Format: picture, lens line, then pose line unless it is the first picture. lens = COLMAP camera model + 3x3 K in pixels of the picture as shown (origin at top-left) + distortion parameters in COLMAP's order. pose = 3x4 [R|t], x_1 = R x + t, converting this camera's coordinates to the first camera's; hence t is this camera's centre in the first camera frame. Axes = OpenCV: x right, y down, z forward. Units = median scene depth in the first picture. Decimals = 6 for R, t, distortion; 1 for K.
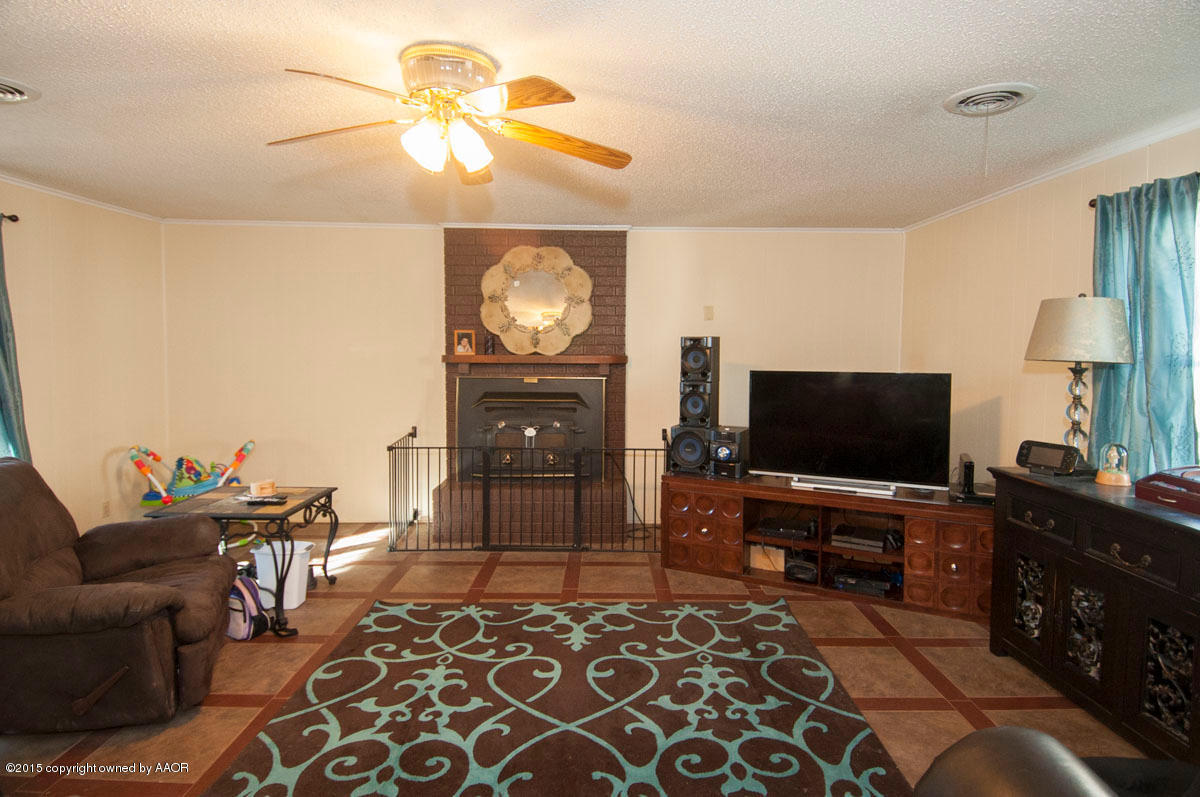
lens RADIAL K [[625.3, 0, 604.8], [0, 625.3, 387.2], [0, 0, 1]] dist [0.049538, -0.053303]
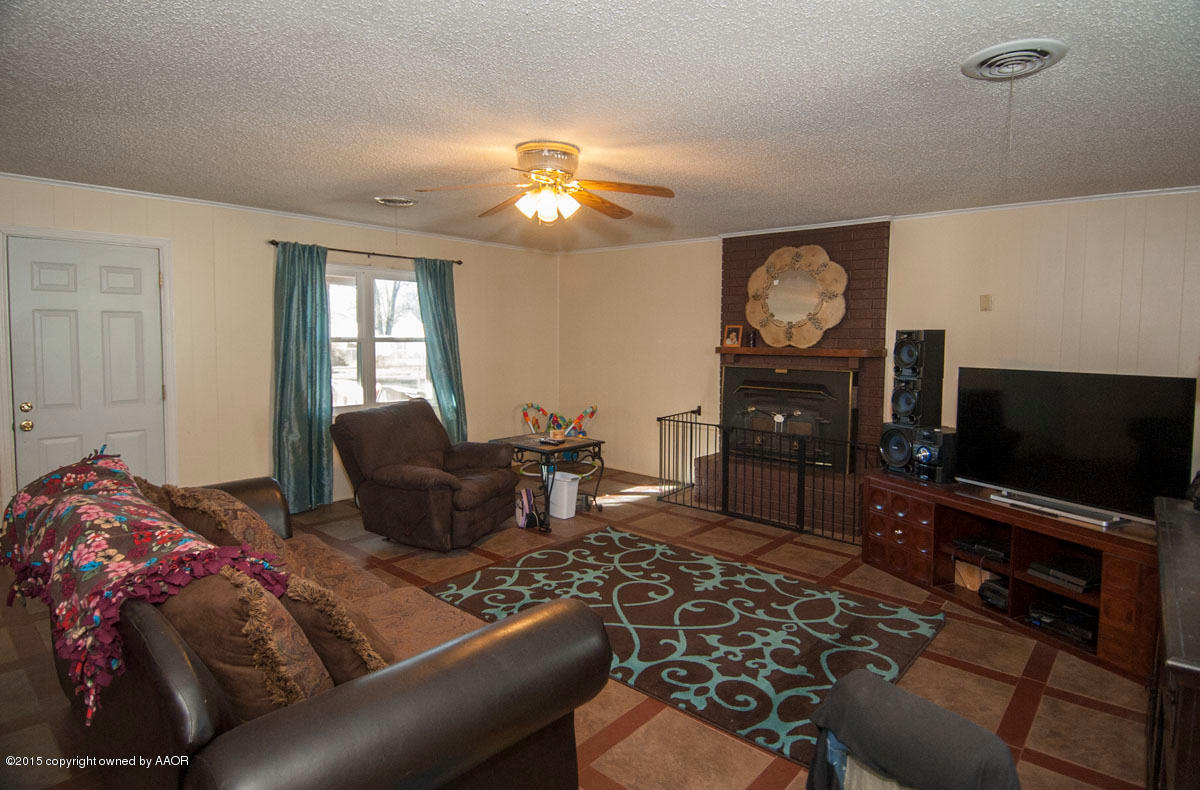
lens RADIAL K [[598.7, 0, 602.3], [0, 598.7, 405.5], [0, 0, 1]] dist [-0.019950, -0.000170]
pose [[0.757507, 0.076104, -0.648376, 0.354216], [-0.049556, 0.997020, 0.059129, 0.002902], [0.650943, -0.012660, 0.759021, 0.010431]]
